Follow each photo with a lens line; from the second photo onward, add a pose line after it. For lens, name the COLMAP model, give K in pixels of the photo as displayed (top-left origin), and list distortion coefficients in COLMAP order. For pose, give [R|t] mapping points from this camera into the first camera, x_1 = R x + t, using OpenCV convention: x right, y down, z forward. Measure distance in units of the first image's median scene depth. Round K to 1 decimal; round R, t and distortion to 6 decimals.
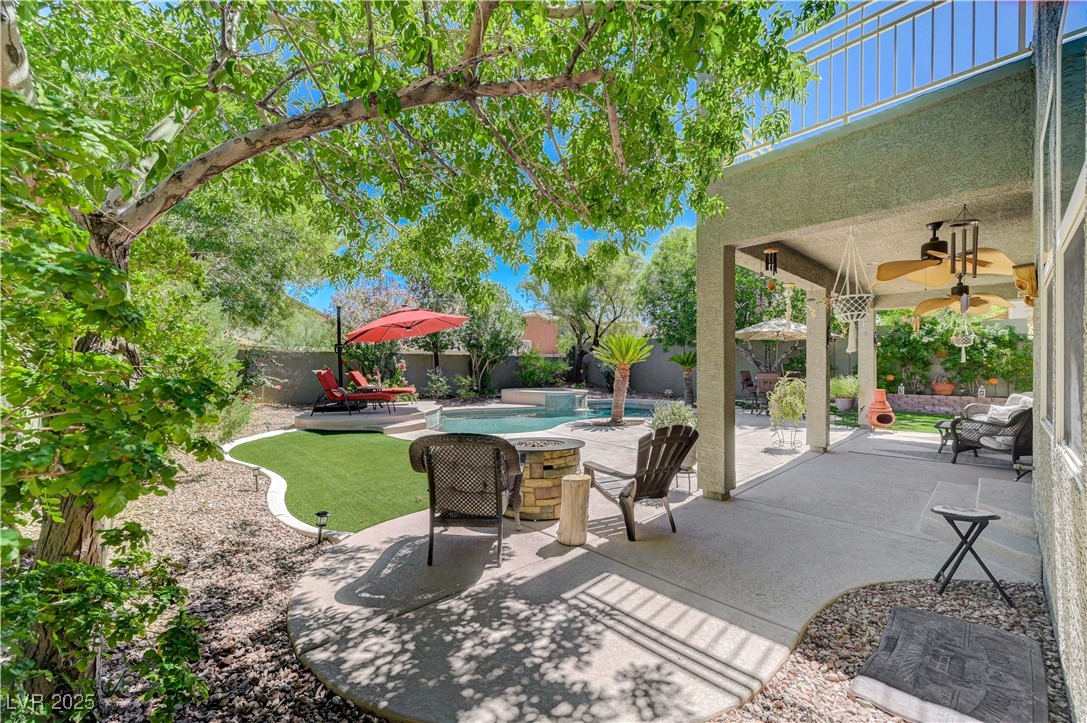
lens RADIAL K [[429.1, 0, 543.2], [0, 429.1, 366.6], [0, 0, 1]] dist [0.013248, -0.000224]
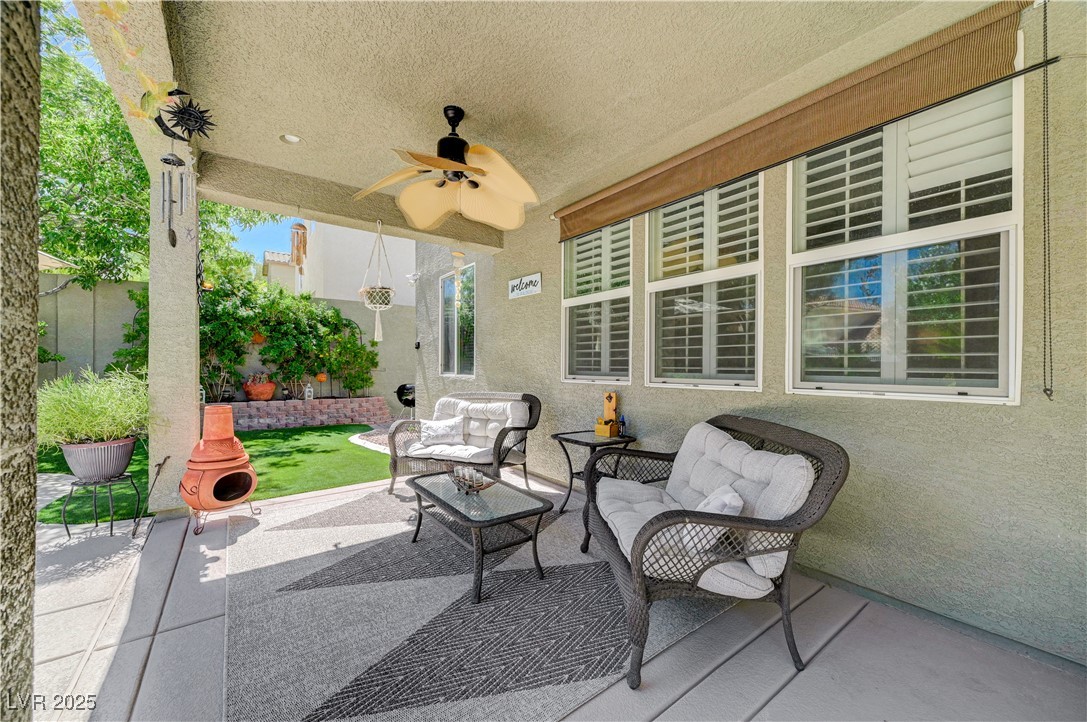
lens RADIAL K [[429.1, 0, 548.3], [0, 429.1, 364.6], [0, 0, 1]] dist [0.013248, -0.000224]
pose [[0.123677, 0.002969, 0.992318, 0.329384], [-0.000292, 0.999996, -0.002955, 0.013415], [-0.992322, 0.000076, 0.123678, 0.496133]]
